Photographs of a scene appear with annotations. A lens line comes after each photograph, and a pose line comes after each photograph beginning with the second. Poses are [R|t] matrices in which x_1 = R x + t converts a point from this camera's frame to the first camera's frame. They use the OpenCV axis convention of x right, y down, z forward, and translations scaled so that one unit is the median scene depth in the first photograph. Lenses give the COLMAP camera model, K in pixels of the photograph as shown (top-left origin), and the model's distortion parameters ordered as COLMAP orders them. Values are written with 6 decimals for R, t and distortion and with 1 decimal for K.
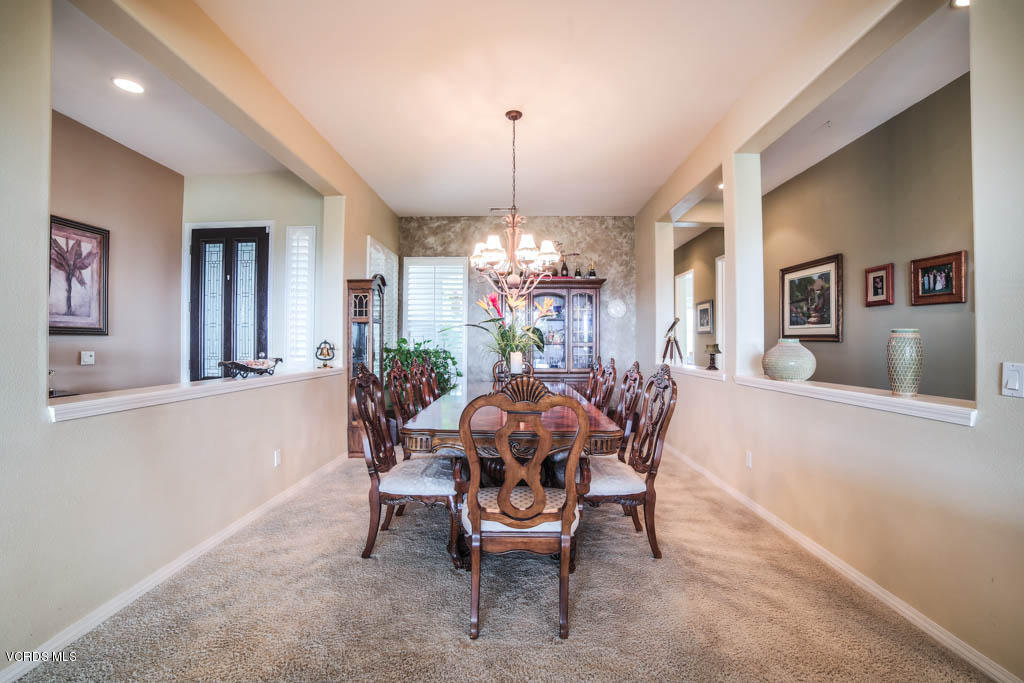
lens RADIAL K [[430.2, 0, 507.6], [0, 430.2, 341.5], [0, 0, 1]] dist [-0.081824, 0.016662]
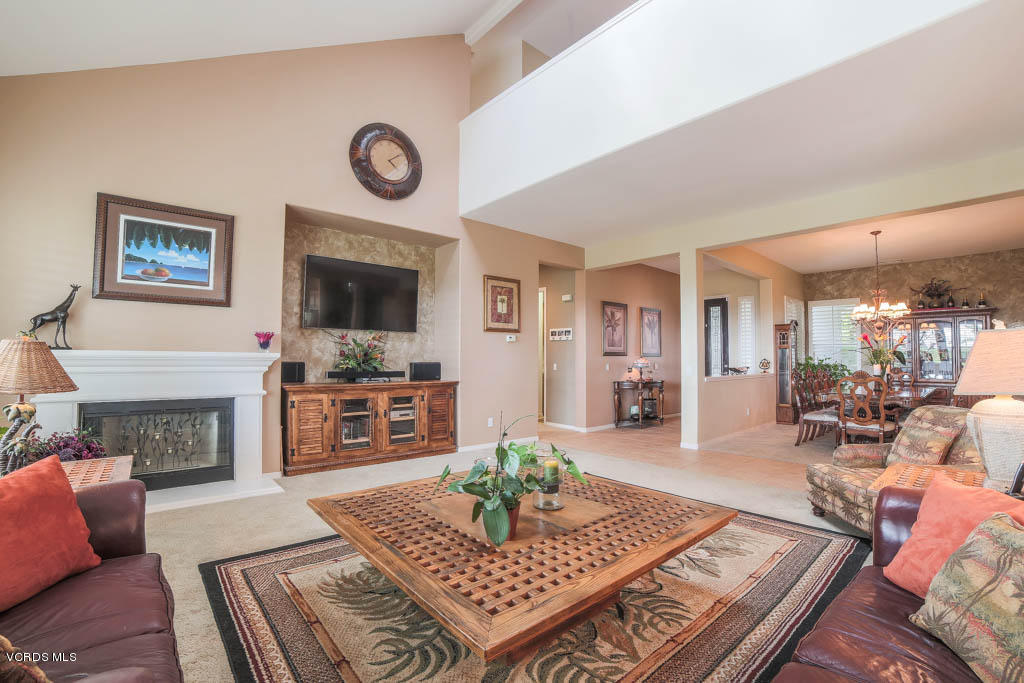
lens RADIAL K [[430.2, 0, 503.3], [0, 430.2, 337.6], [0, 0, 1]] dist [-0.081824, 0.016662]
pose [[0.650152, -0.032108, -0.759126, 0.198103], [-0.003774, 0.998958, -0.045484, -0.004956], [0.759795, 0.032436, 0.649353, -0.946476]]
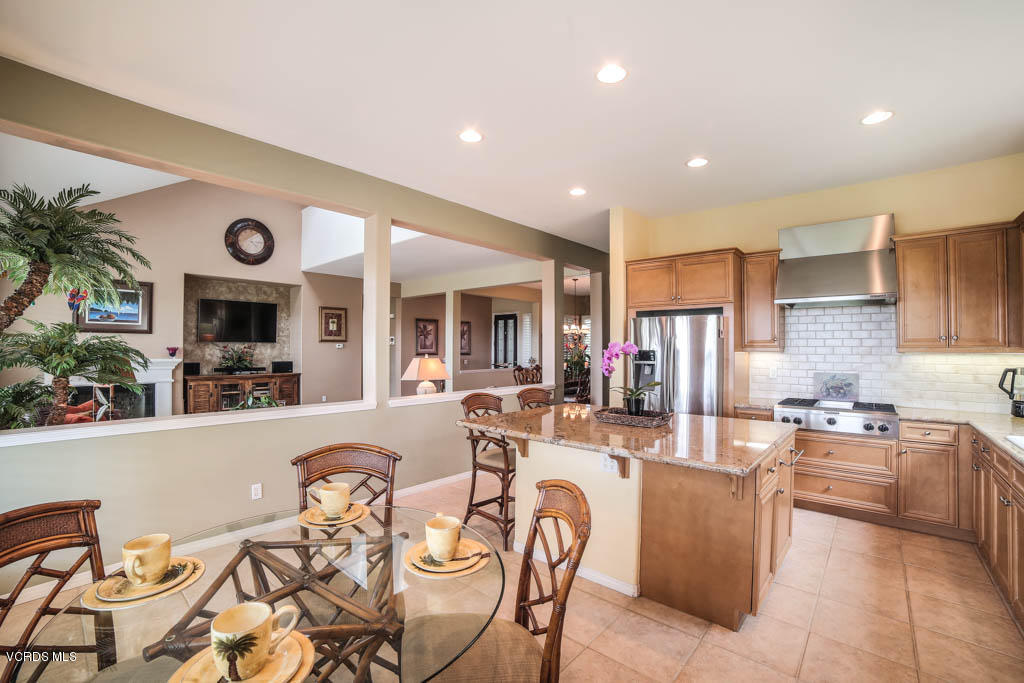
lens RADIAL K [[430.2, 0, 514.0], [0, 430.2, 339.0], [0, 0, 1]] dist [-0.081824, 0.016662]
pose [[0.766525, -0.013429, -0.642074, 1.159003], [0.001035, 0.999806, -0.019675, -0.052210], [0.642214, 0.014416, 0.766390, -1.108081]]
